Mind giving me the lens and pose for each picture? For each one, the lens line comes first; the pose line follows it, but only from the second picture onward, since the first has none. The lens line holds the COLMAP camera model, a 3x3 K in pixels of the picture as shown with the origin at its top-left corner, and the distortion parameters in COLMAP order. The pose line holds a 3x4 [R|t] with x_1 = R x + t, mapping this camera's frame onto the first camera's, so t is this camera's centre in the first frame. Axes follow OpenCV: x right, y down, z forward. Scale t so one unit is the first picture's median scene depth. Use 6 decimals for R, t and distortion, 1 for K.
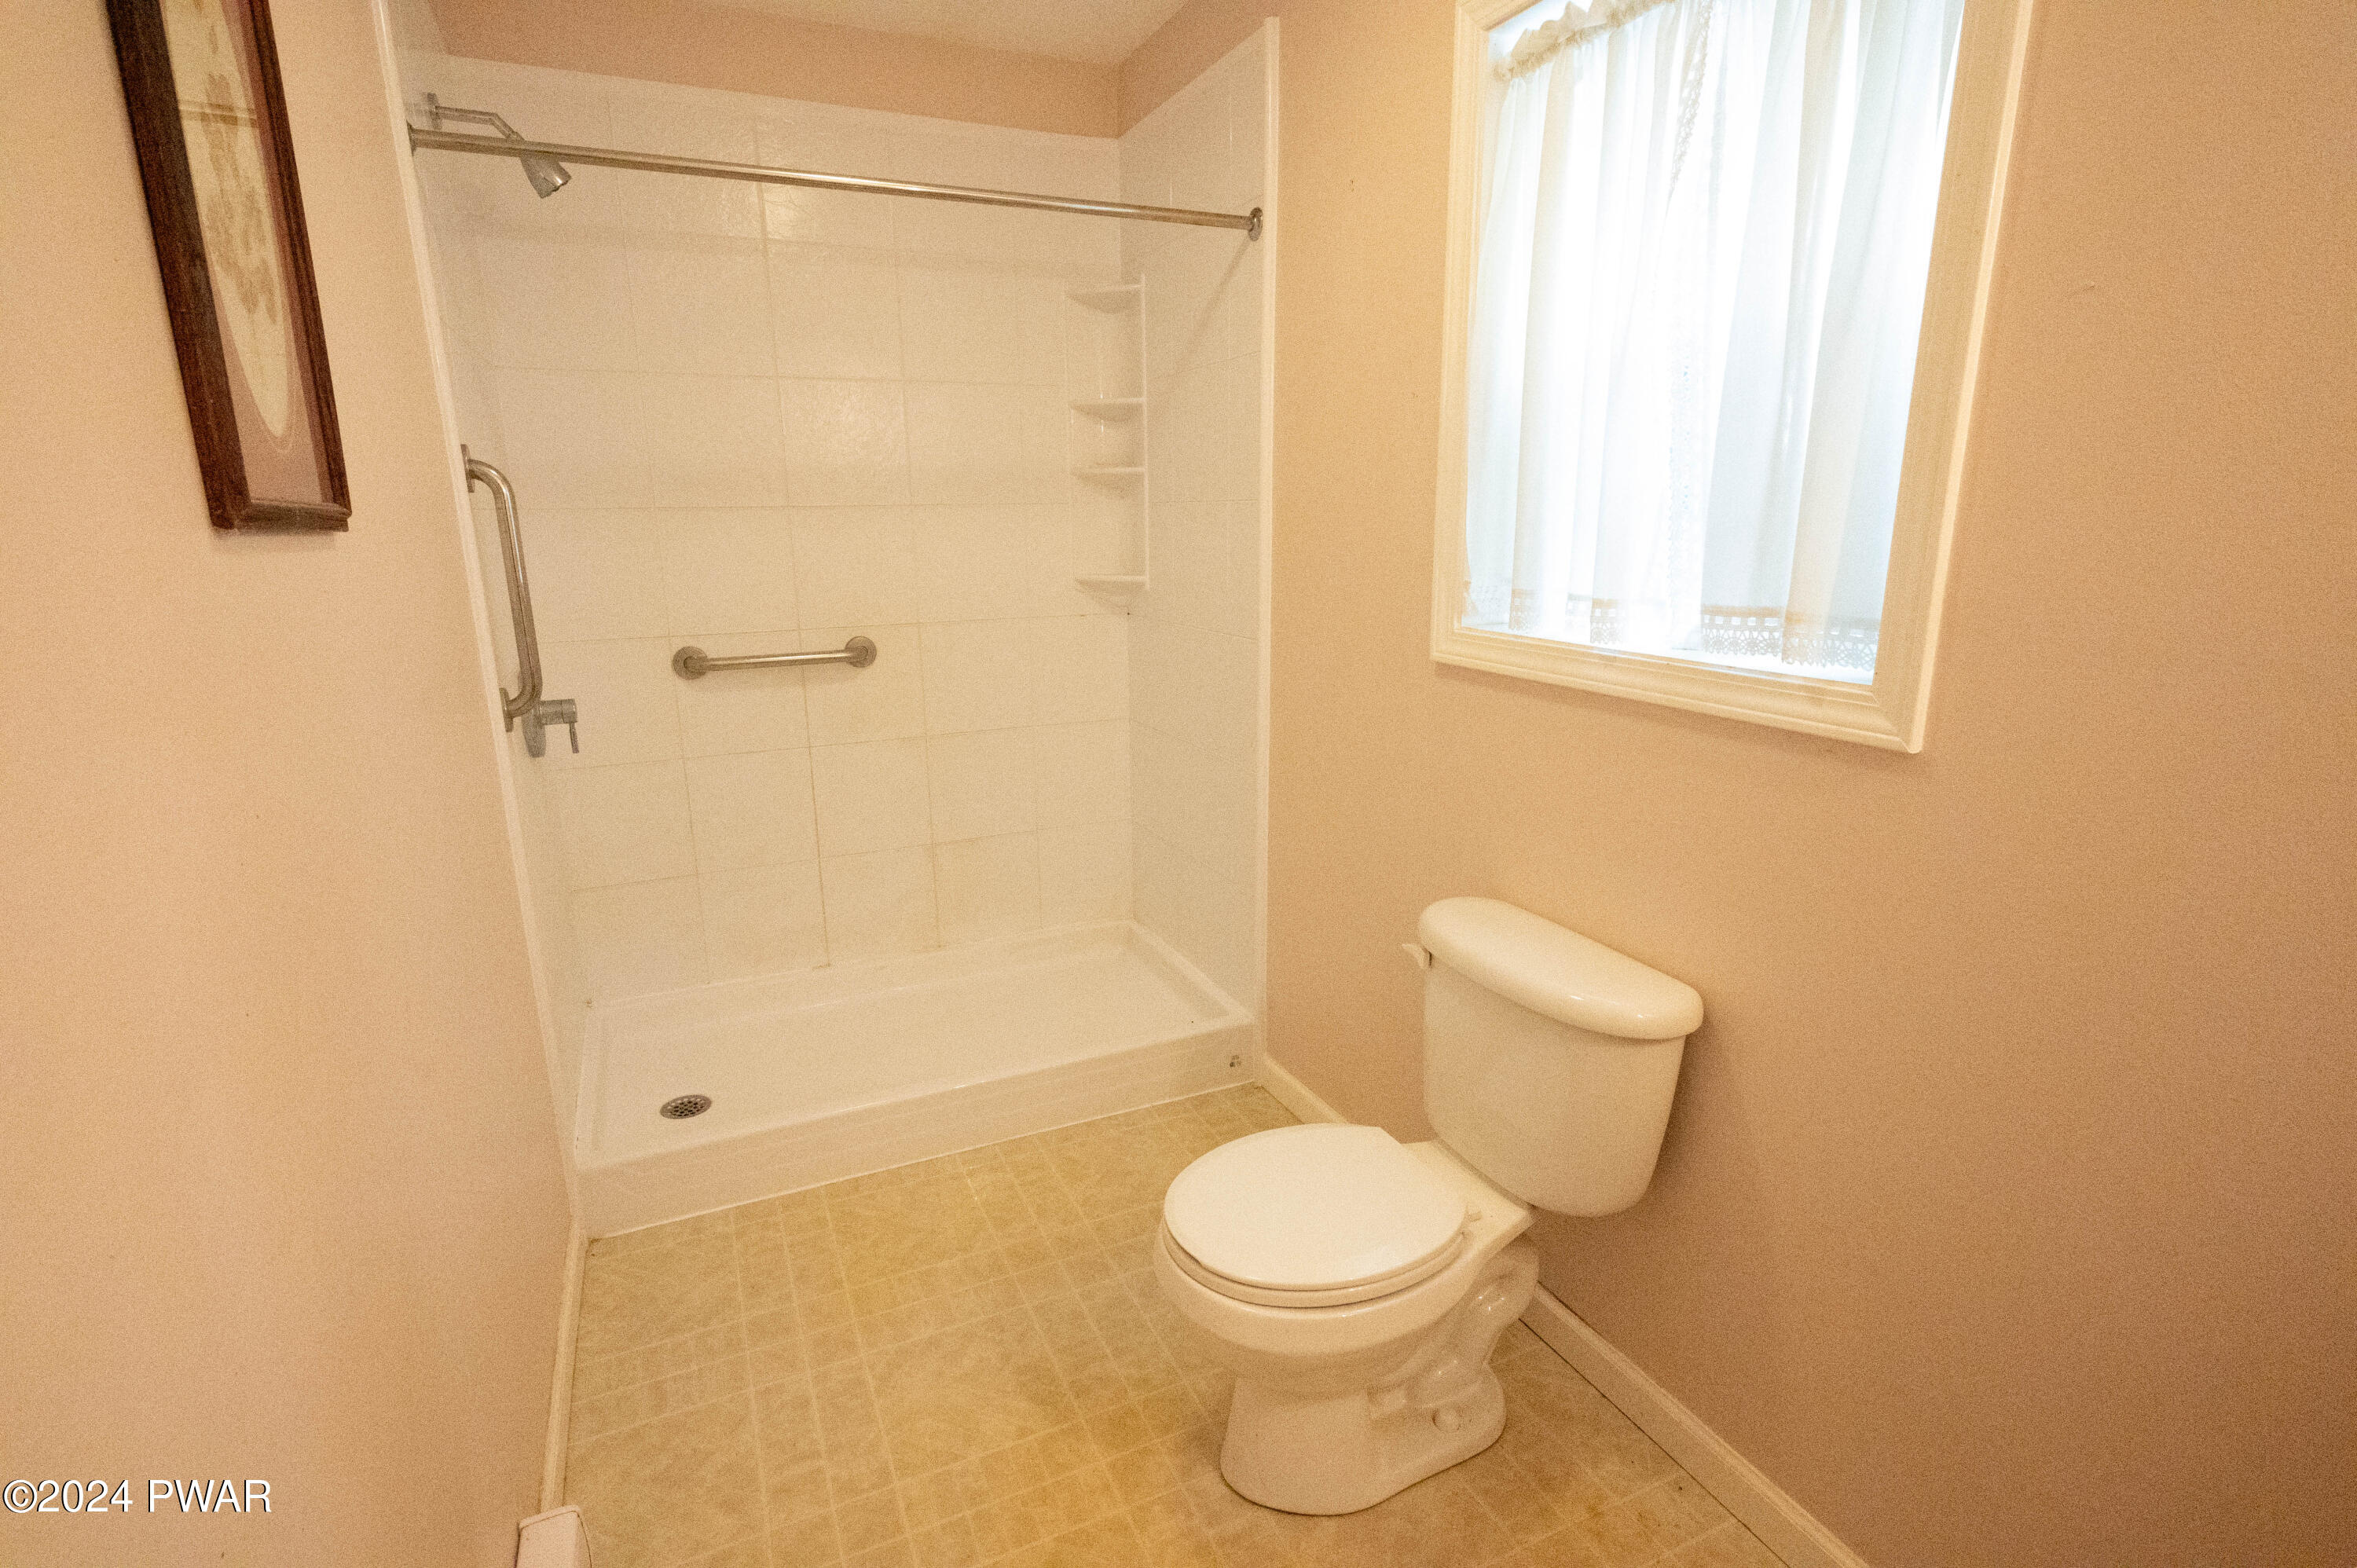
lens RADIAL K [[1126.3, 0, 1184.6], [0, 1126.3, 790.7], [0, 0, 1]] dist [0.001082, 0.002232]
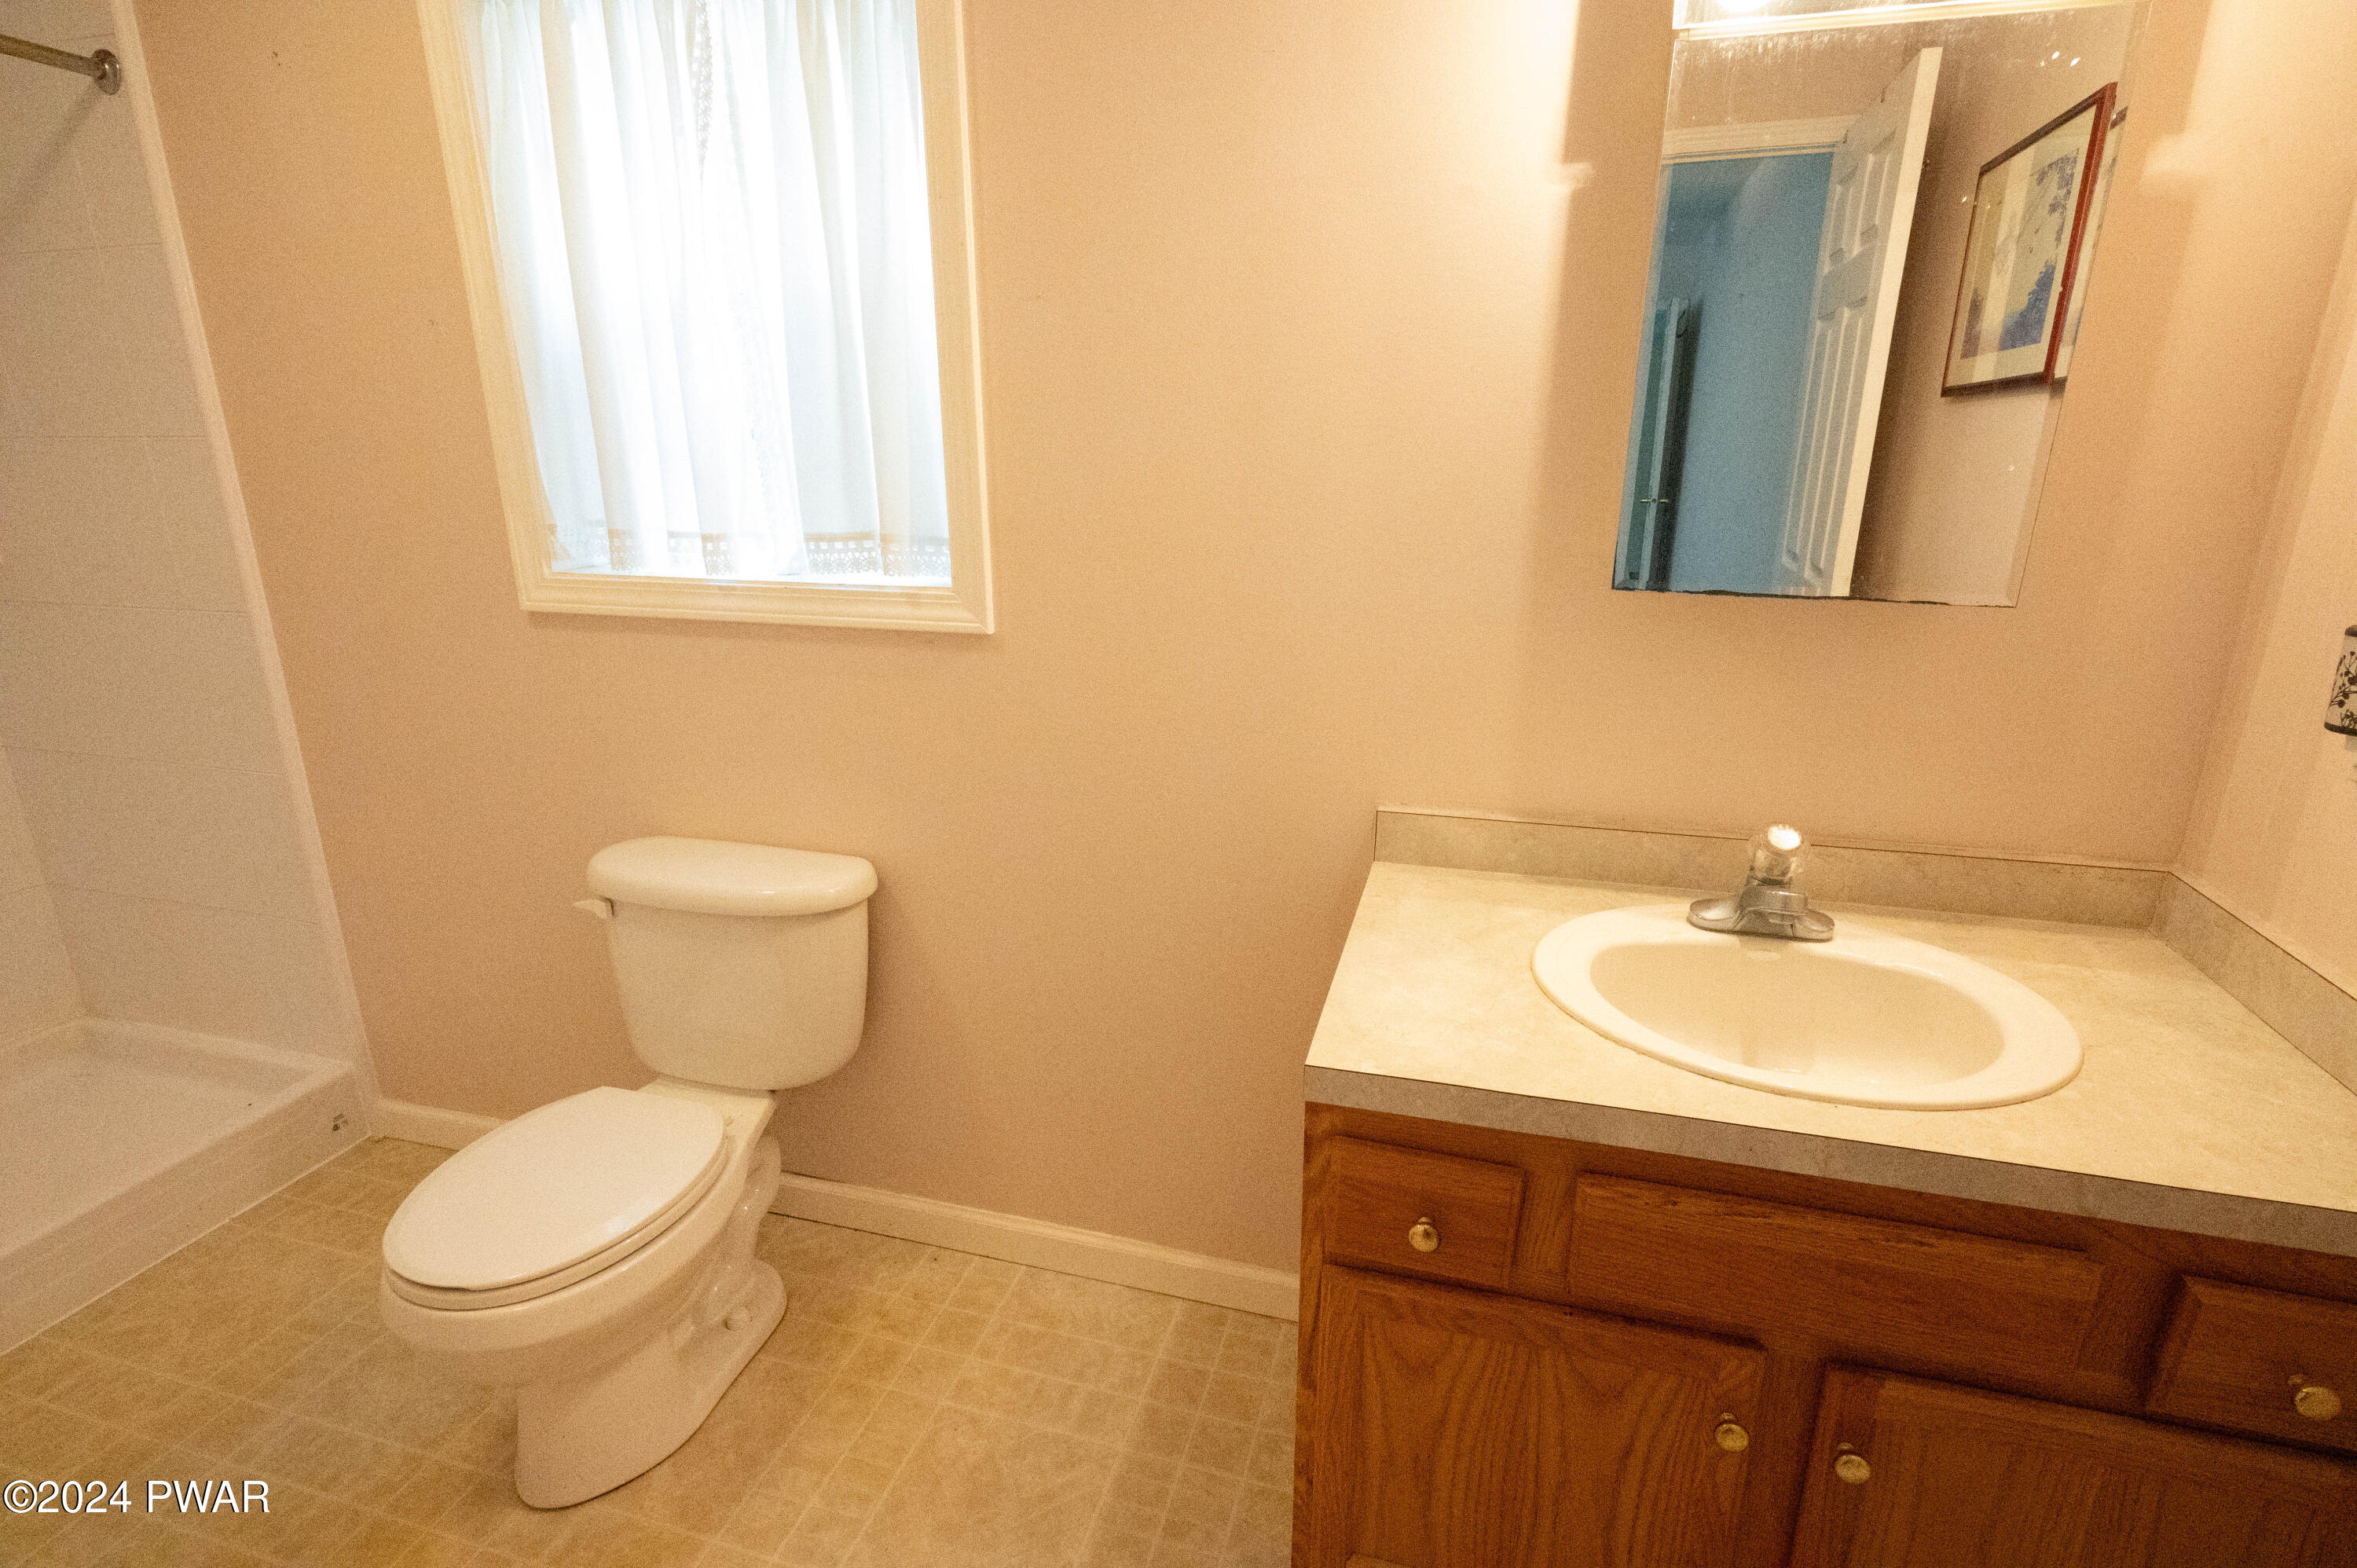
lens RADIAL K [[1126.3, 0, 1184.6], [0, 1126.3, 790.7], [0, 0, 1]] dist [0.001082, 0.002232]
pose [[0.653243, -0.216561, 0.725517, -0.166287], [0.181607, 0.975066, 0.127534, 0.014820], [-0.735046, 0.048448, 0.676284, -0.053985]]
